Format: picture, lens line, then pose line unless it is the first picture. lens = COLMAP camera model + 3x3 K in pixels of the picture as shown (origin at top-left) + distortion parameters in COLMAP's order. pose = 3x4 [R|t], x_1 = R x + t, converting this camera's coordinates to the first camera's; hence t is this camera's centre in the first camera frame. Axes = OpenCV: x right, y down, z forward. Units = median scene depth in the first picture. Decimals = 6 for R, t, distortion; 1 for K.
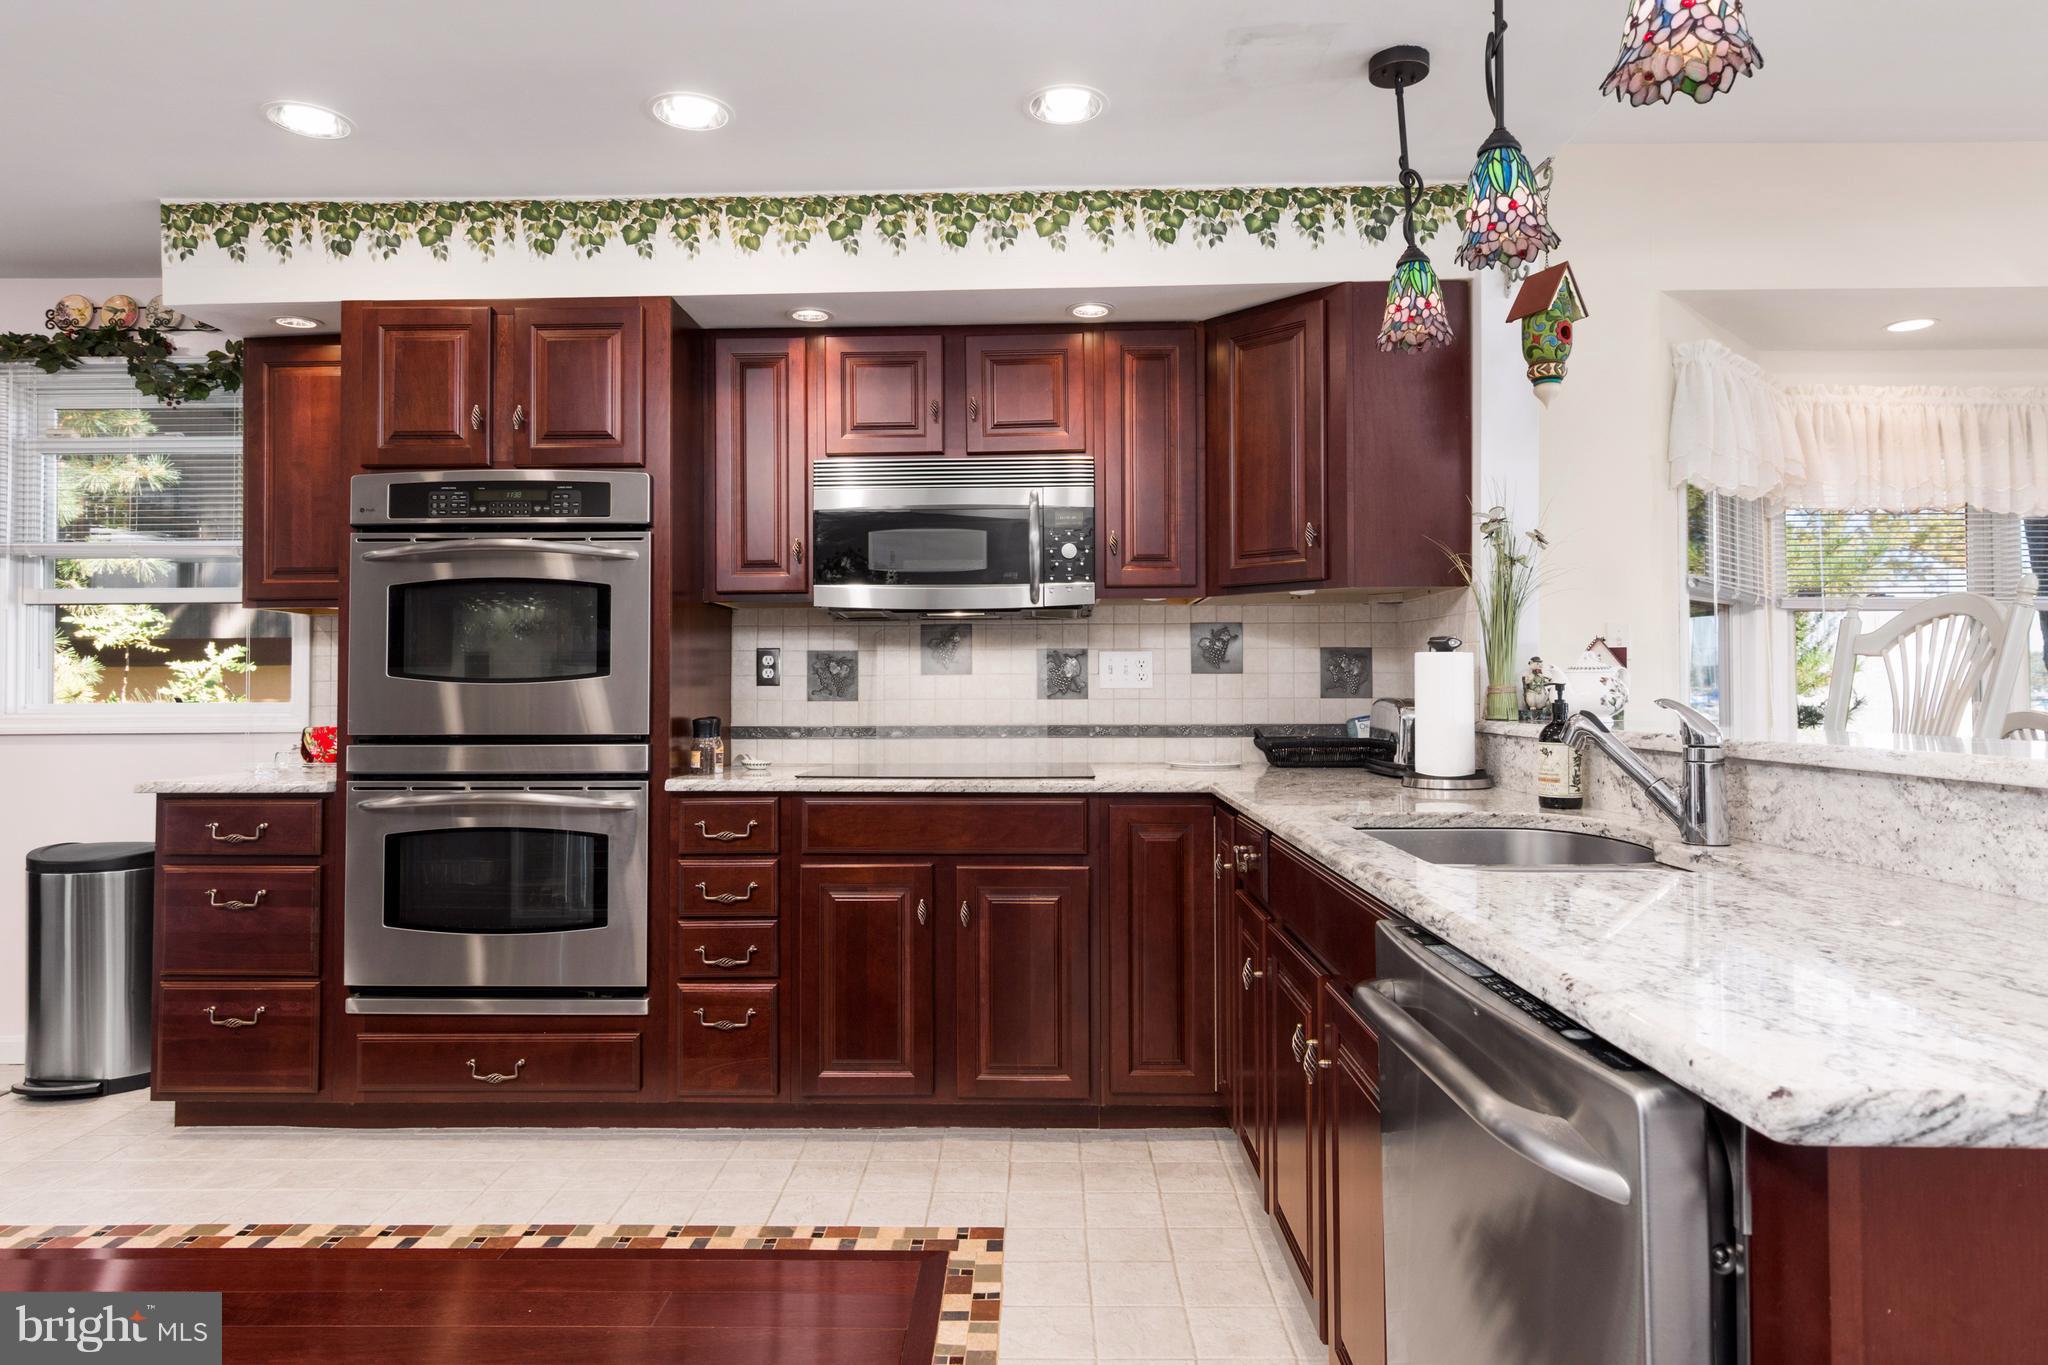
lens RADIAL K [[1157.7, 0, 1030.0], [0, 1157.7, 681.3], [0, 0, 1]] dist [0.001712, 0.008762]
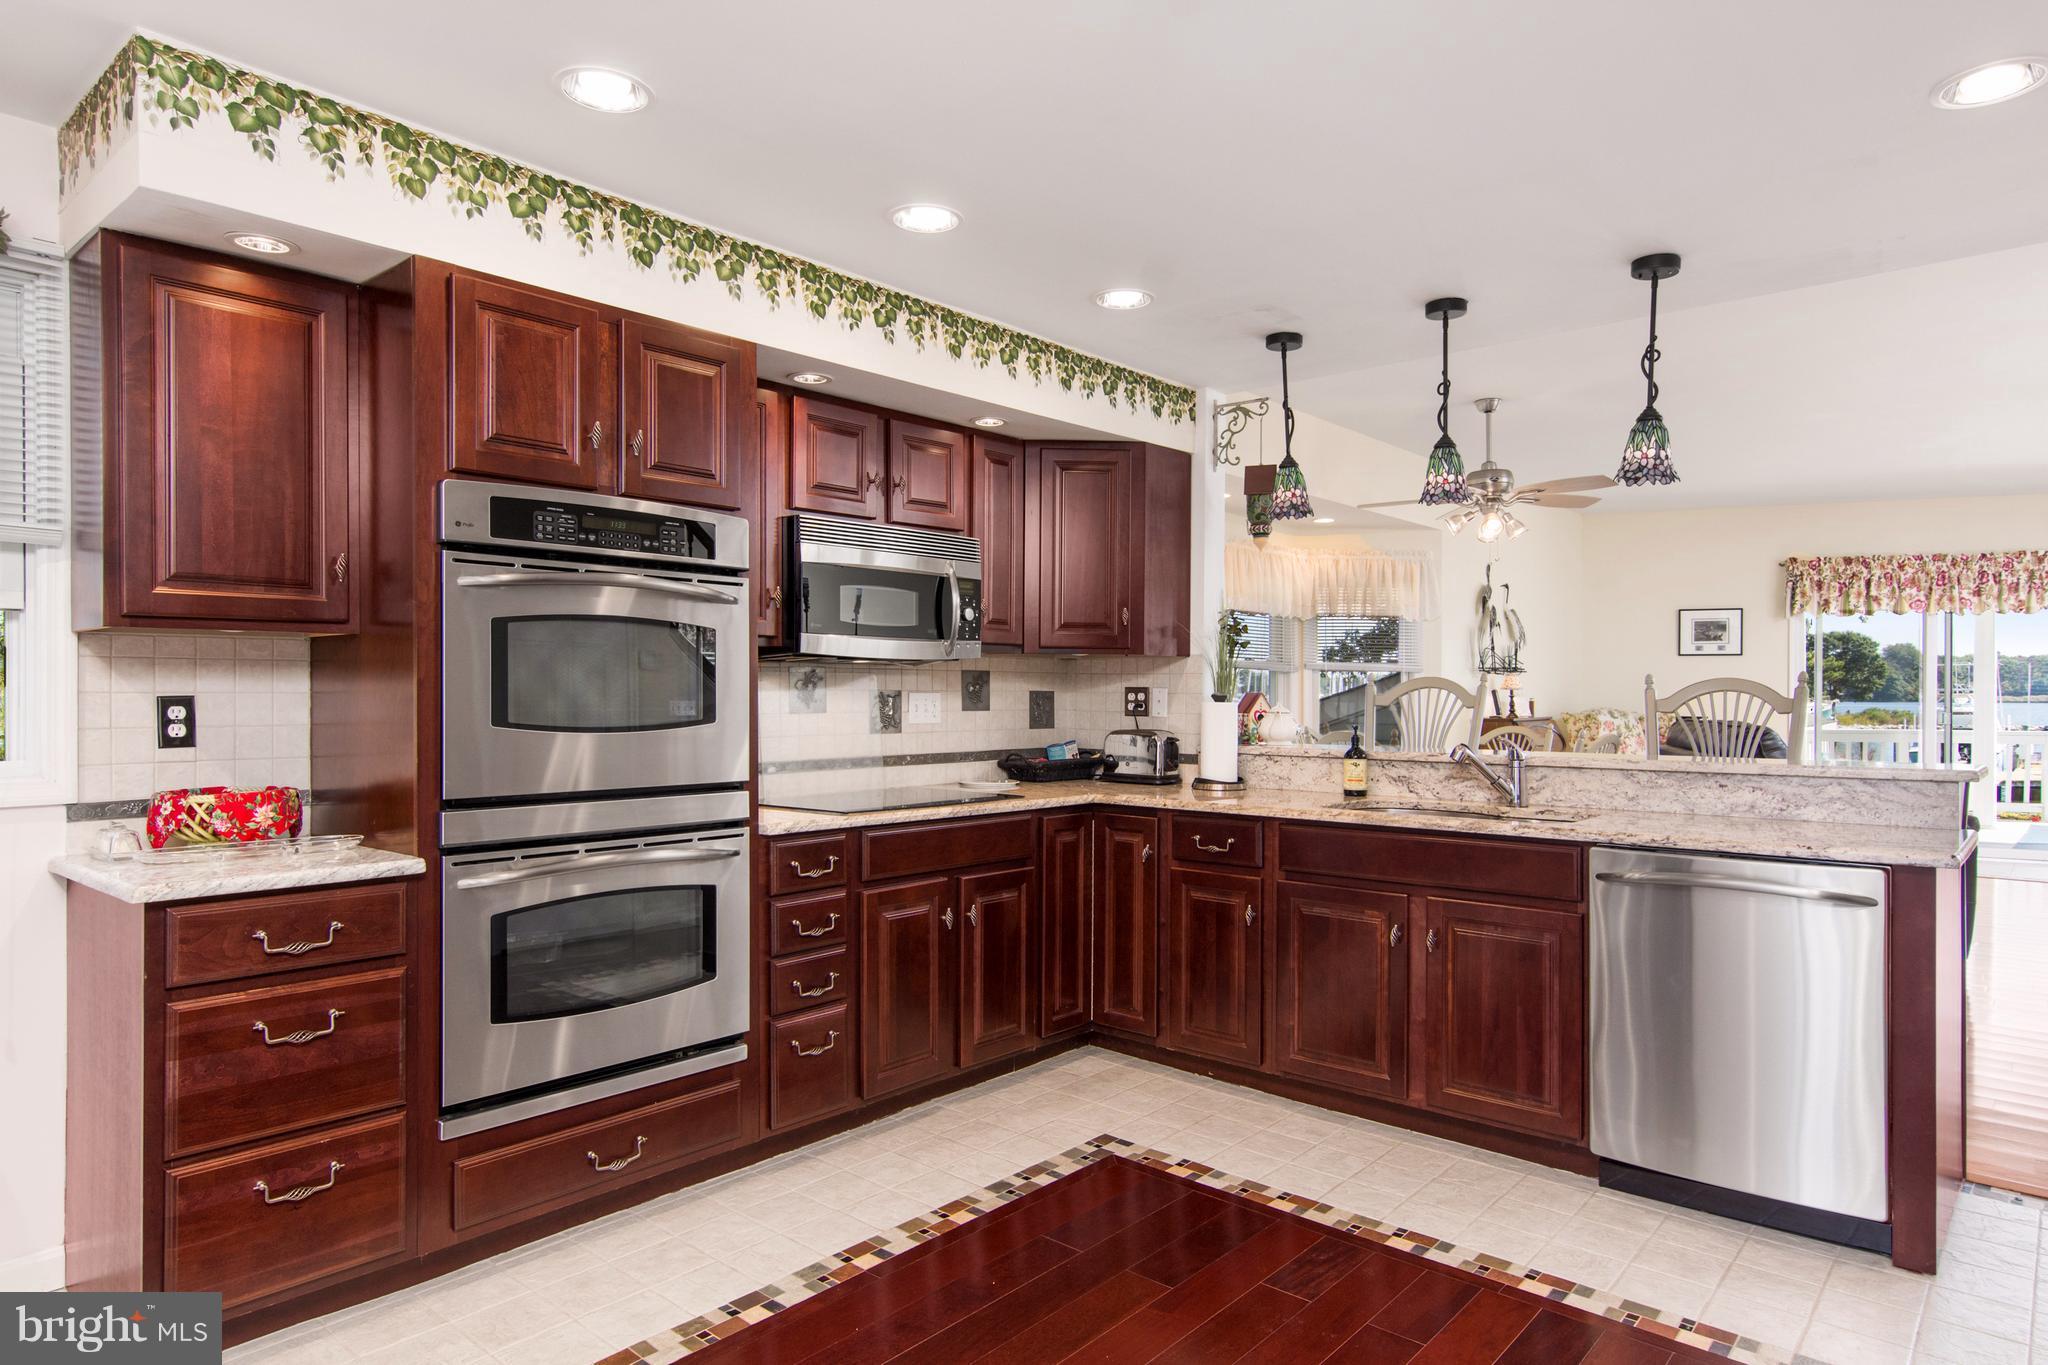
lens RADIAL K [[1213.1, 0, 1027.6], [0, 1213.1, 700.2], [0, 0, 1]] dist [0.051017, -0.000179]
pose [[0.650404, 0.002152, 0.759586, -0.950465], [-0.012446, 0.999892, 0.007824, -0.034137], [-0.759487, -0.014542, 0.650360, 0.125509]]
